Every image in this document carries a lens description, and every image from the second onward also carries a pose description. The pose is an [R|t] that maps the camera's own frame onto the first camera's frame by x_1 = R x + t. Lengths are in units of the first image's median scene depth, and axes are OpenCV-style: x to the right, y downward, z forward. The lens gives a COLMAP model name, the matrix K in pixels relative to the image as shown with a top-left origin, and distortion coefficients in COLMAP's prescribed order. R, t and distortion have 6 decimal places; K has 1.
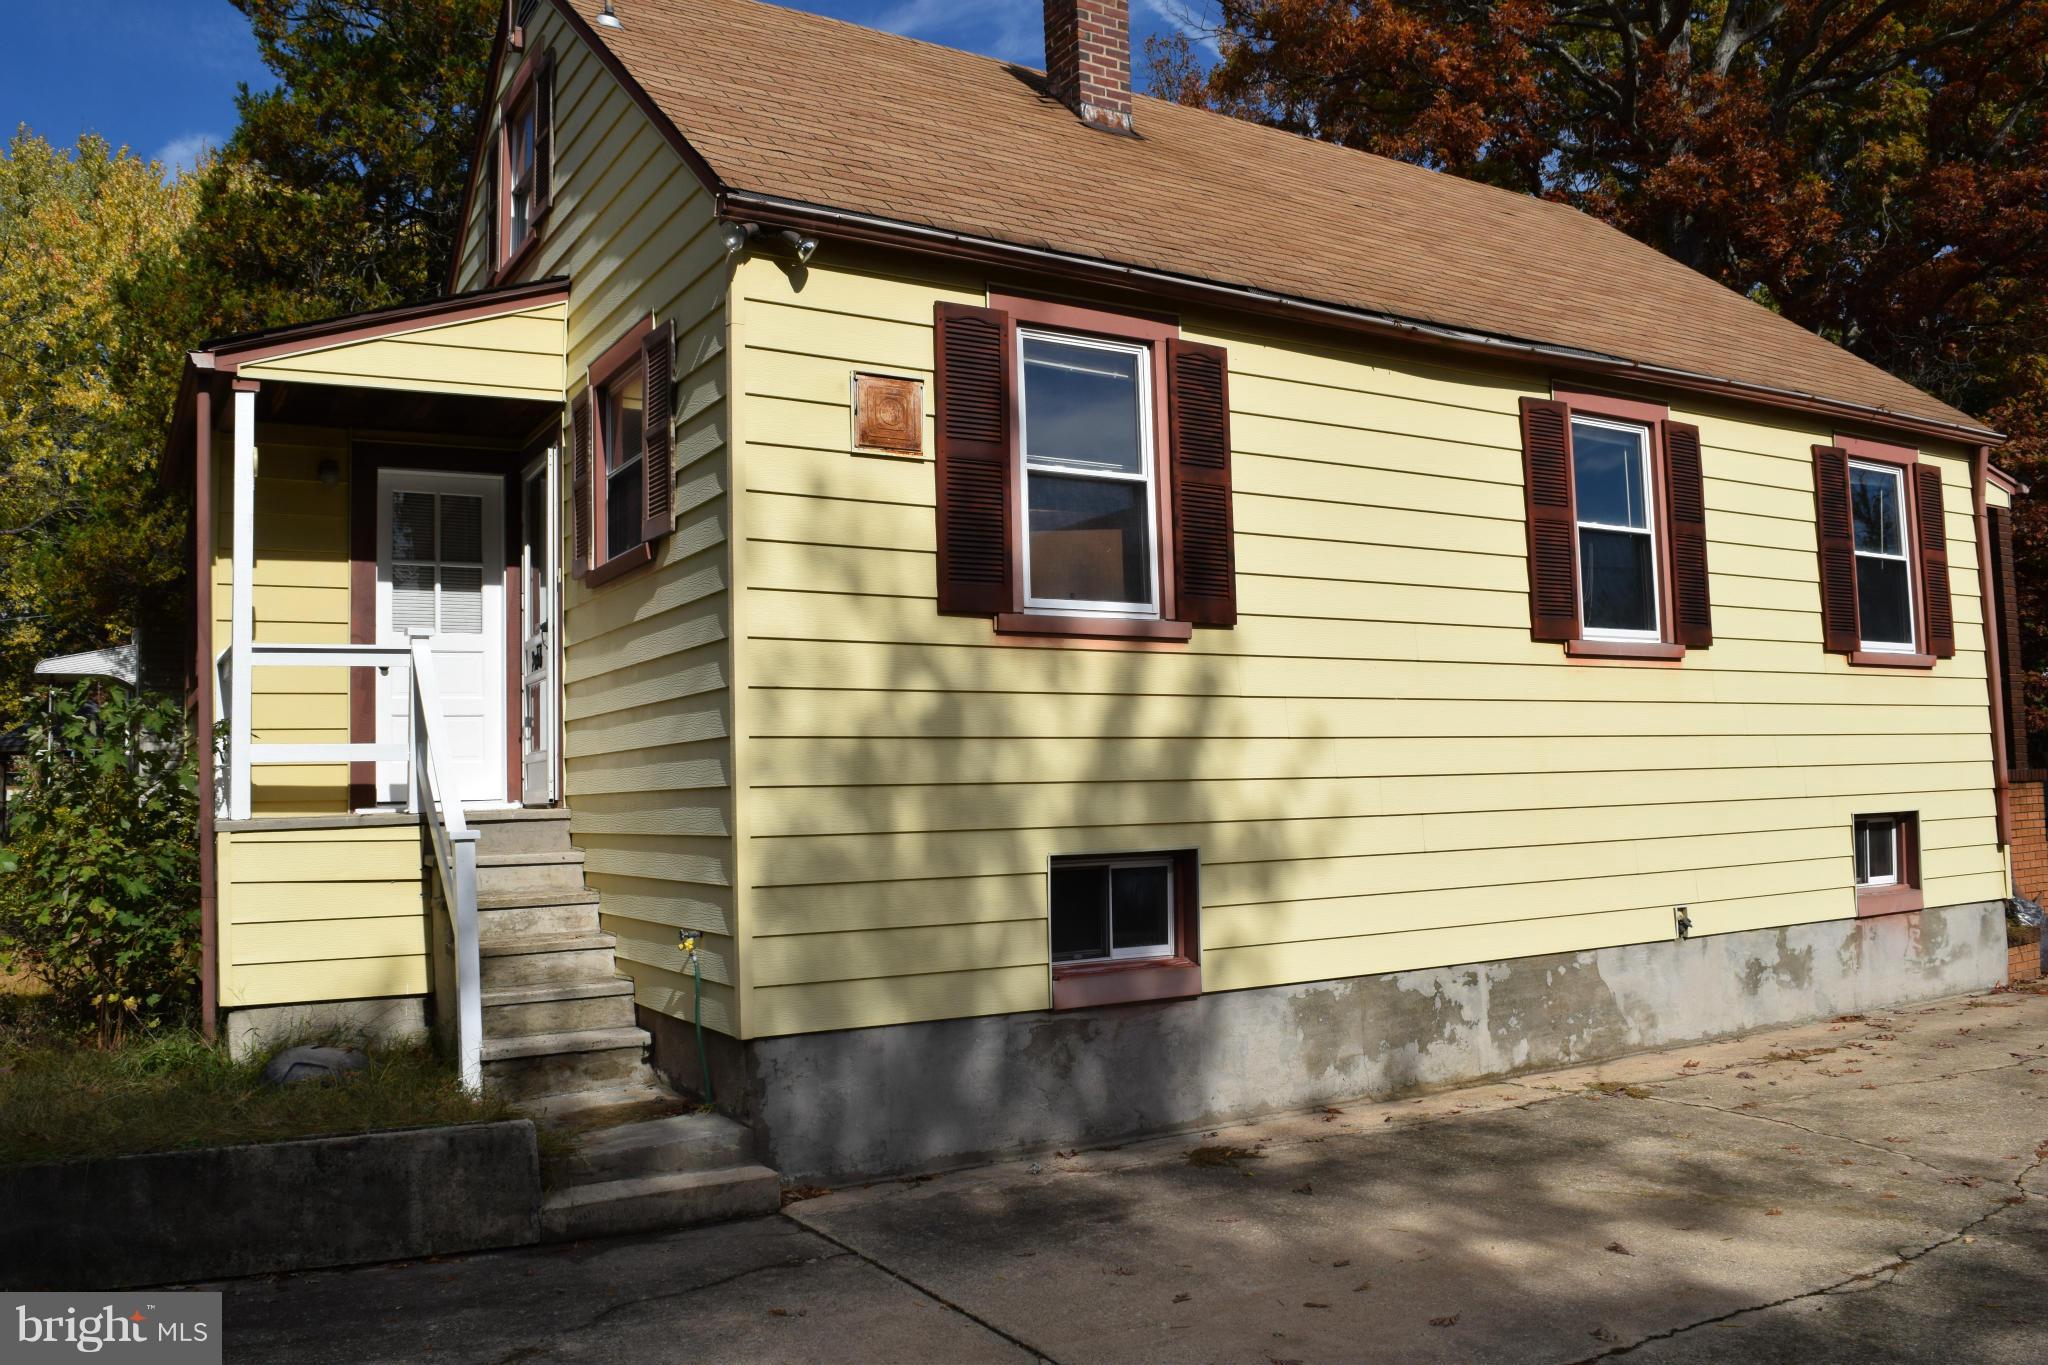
lens RADIAL K [[1603.7, 0, 1023.3], [0, 1603.7, 692.2], [0, 0, 1]] dist [-0.100387, 0.036121]
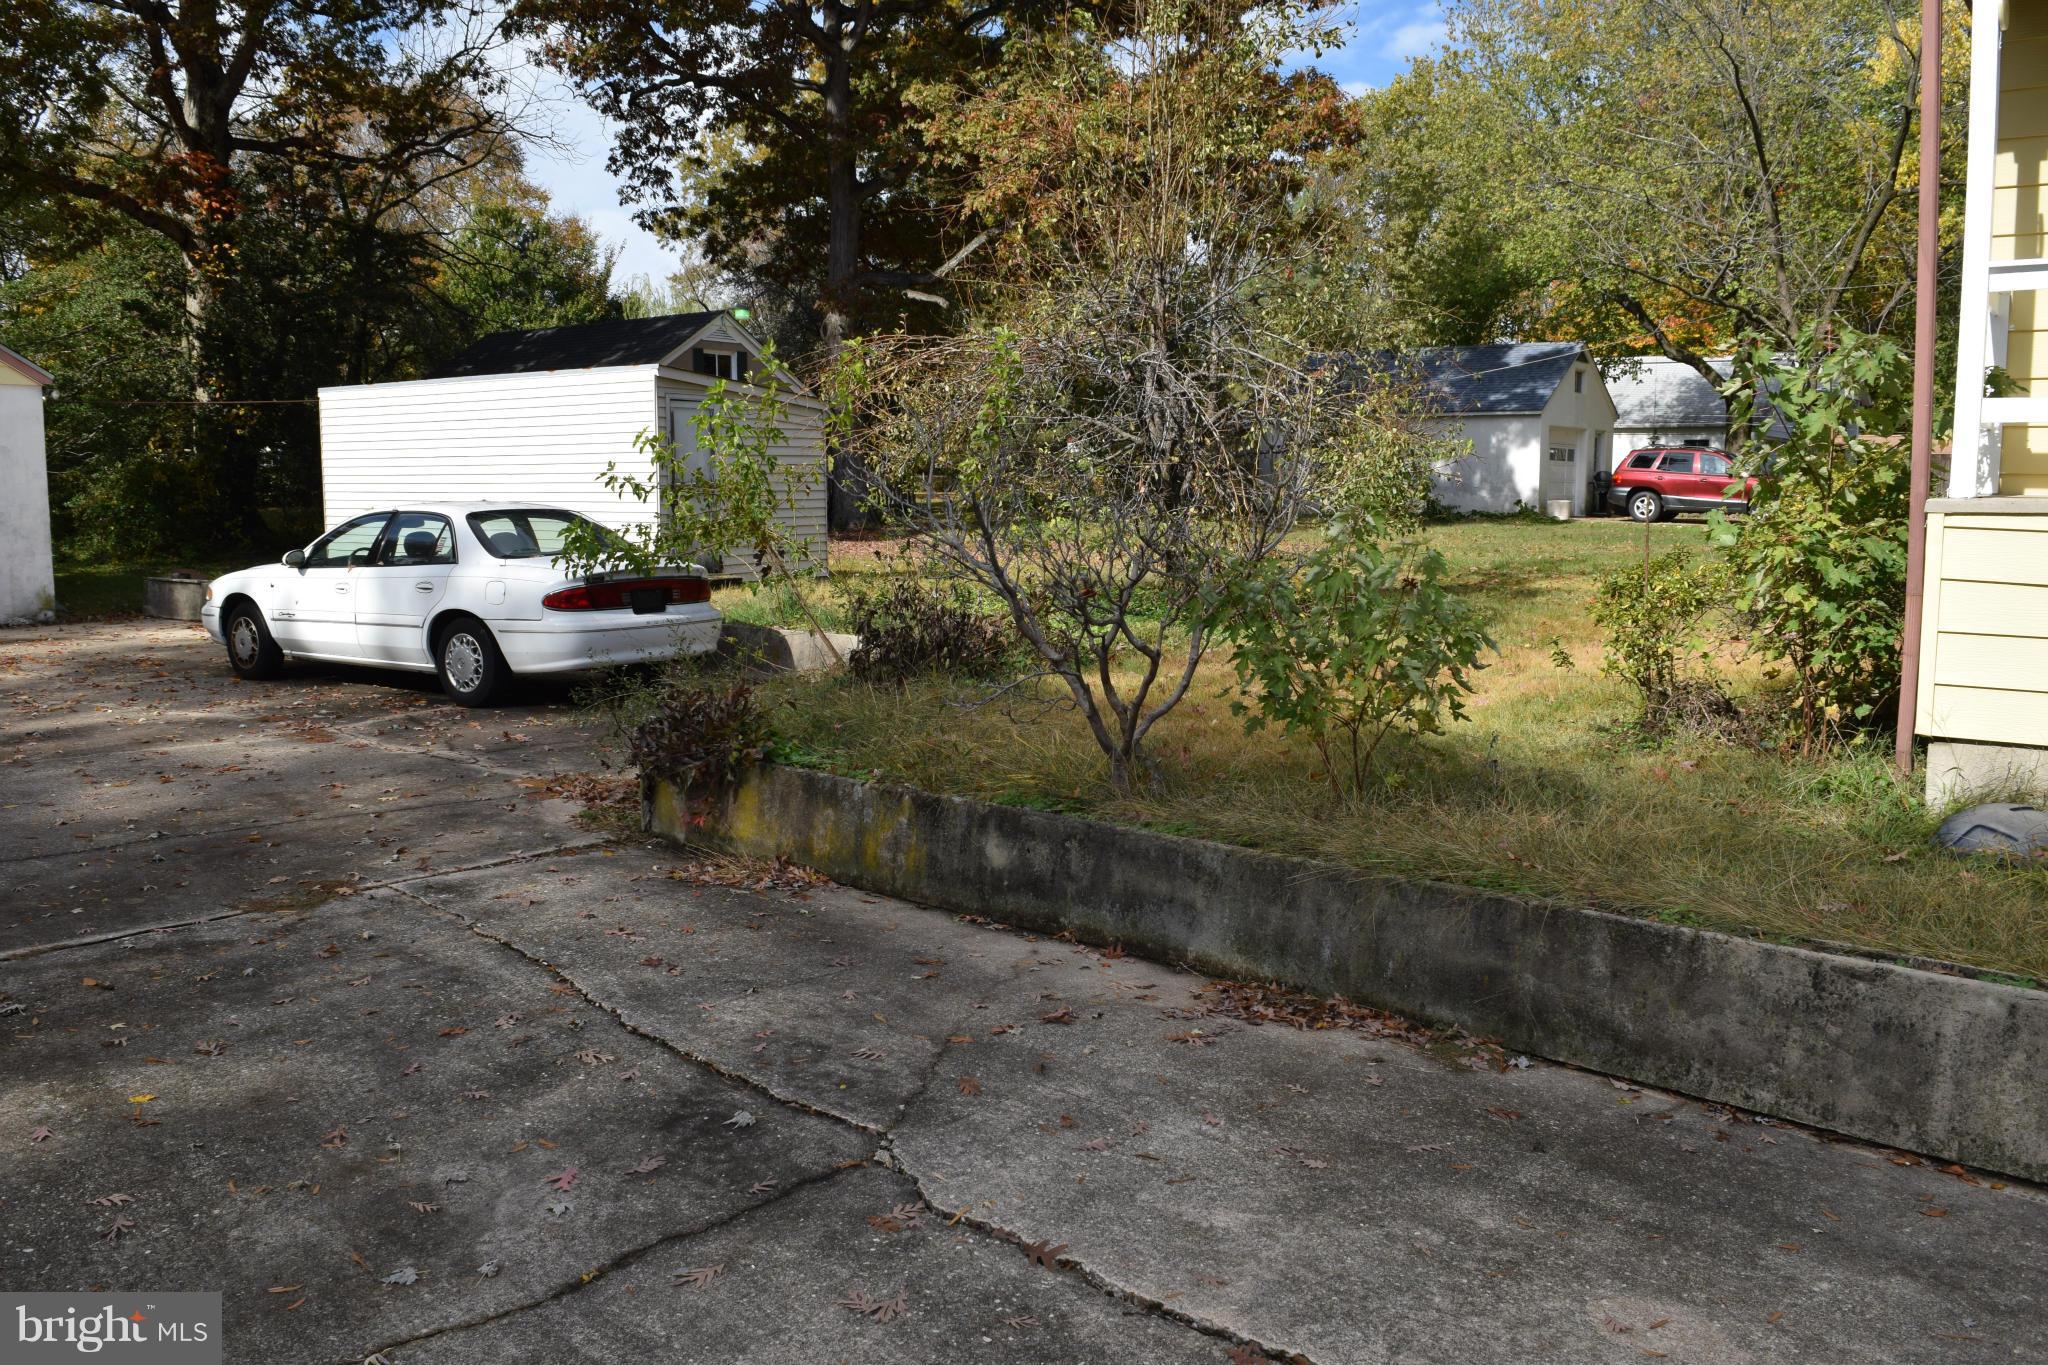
lens RADIAL K [[1603.7, 0, 1022.9], [0, 1603.7, 682.9], [0, 0, 1]] dist [-0.100387, 0.036121]
pose [[0.368655, 0.145363, -0.918130, 0.046733], [0.055228, 0.982528, 0.177735, 0.011253], [0.927924, -0.116229, 0.354185, 0.333762]]
